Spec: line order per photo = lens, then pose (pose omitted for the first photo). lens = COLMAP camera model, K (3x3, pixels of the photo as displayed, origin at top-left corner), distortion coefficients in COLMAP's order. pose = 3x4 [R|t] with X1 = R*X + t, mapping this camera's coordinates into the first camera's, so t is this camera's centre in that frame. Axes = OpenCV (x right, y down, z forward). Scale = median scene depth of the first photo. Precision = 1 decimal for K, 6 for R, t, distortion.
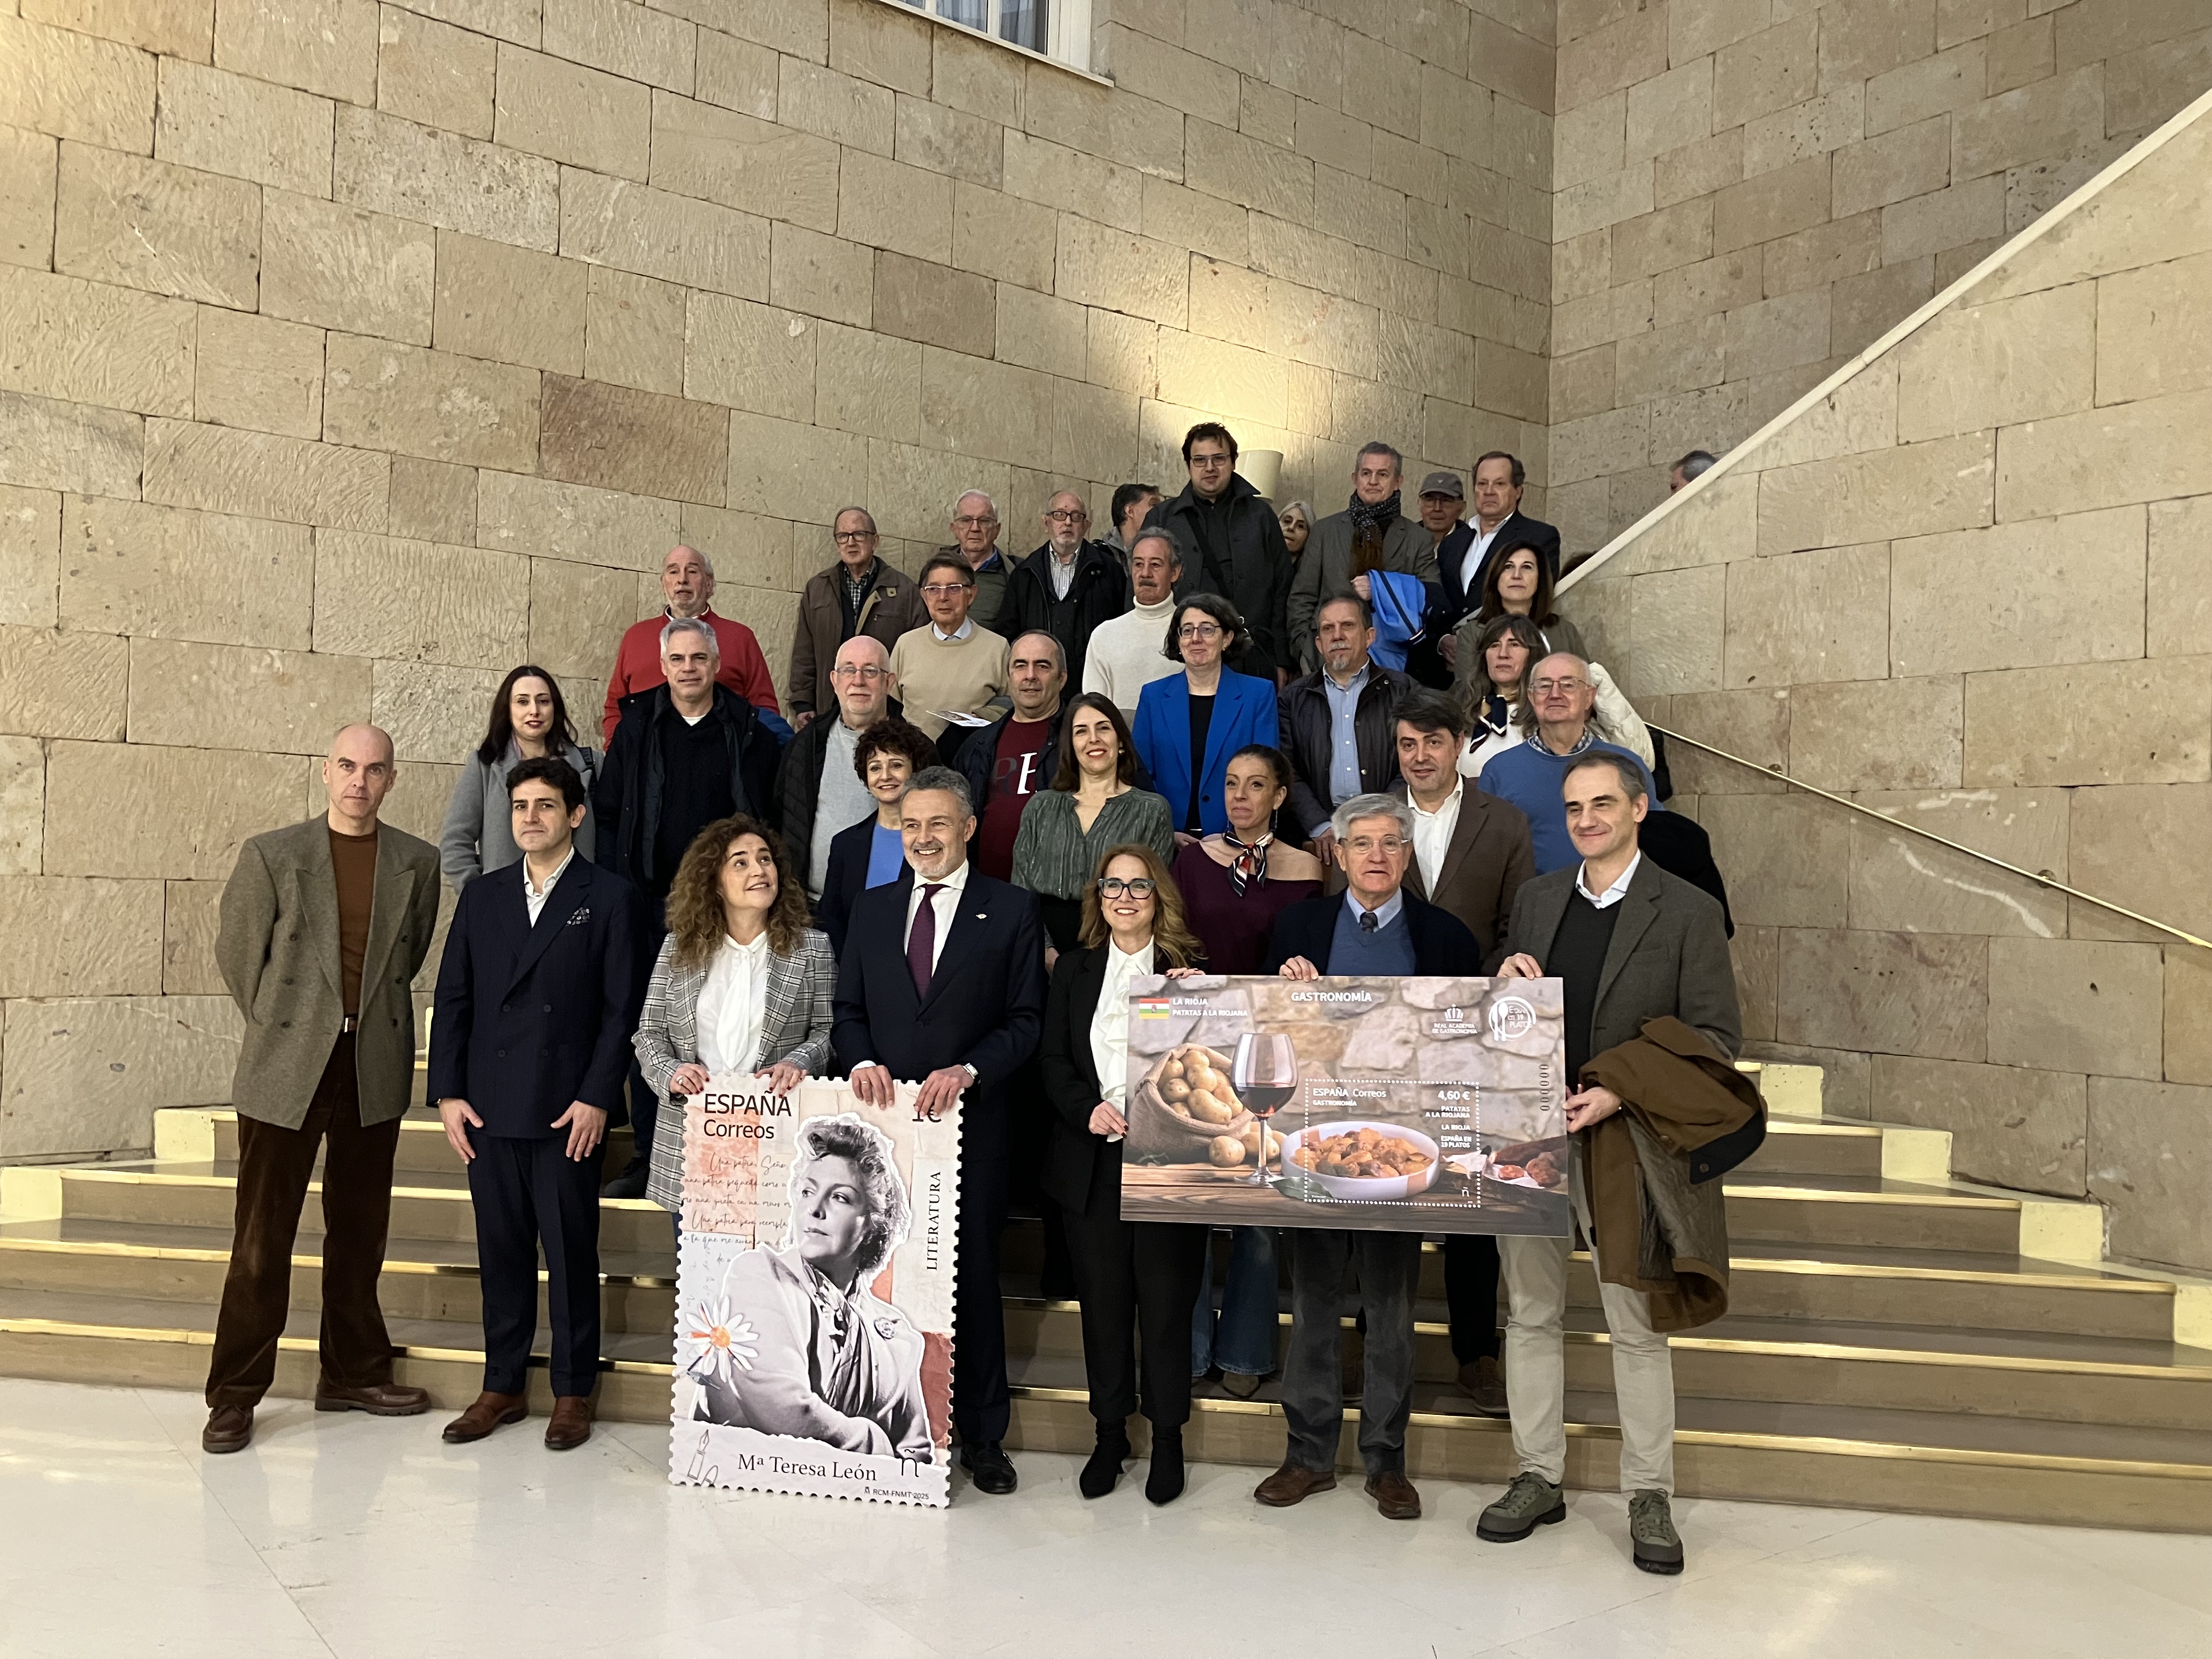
lens RADIAL K [[1810.8, 0, 1105.1], [0, 1810.8, 832.5], [0, 0, 1]] dist [0.009942, -0.008715]
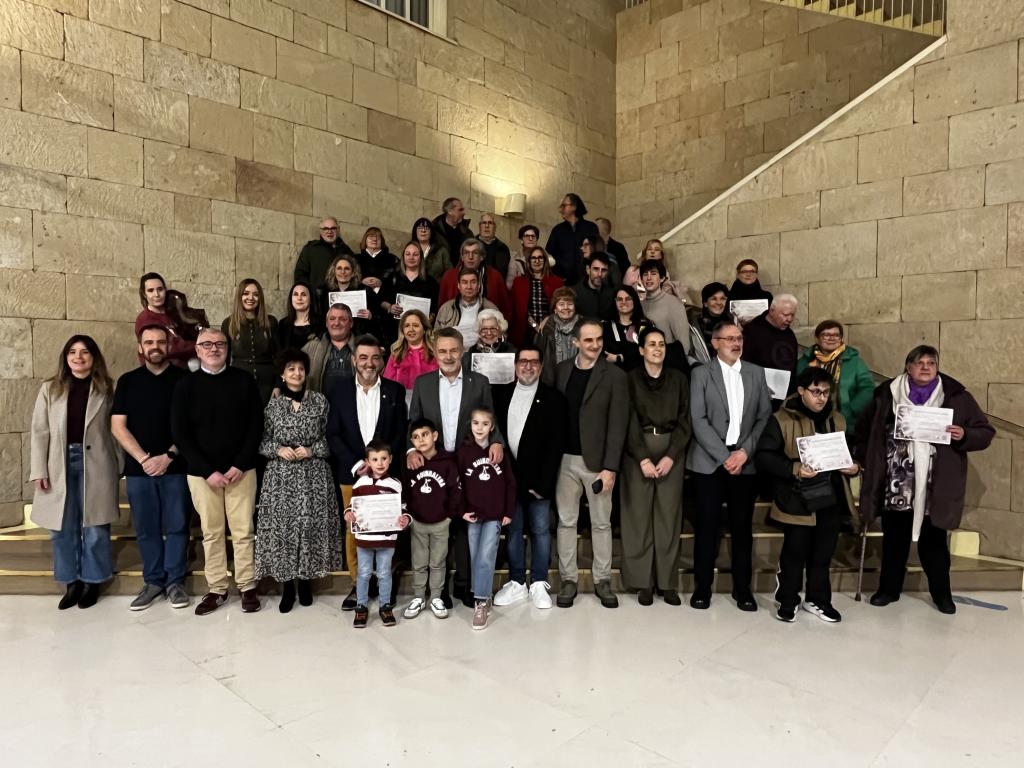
lens RADIAL K [[697.8, 0, 512.0], [0, 697.8, 382.9], [0, 0, 1]] dist [-0.011788, 0.004002]
pose [[0.987300, -0.031228, 0.155765, -0.108258], [0.021548, 0.997752, 0.063454, -0.011696], [-0.157396, -0.059292, 0.985754, 0.031650]]
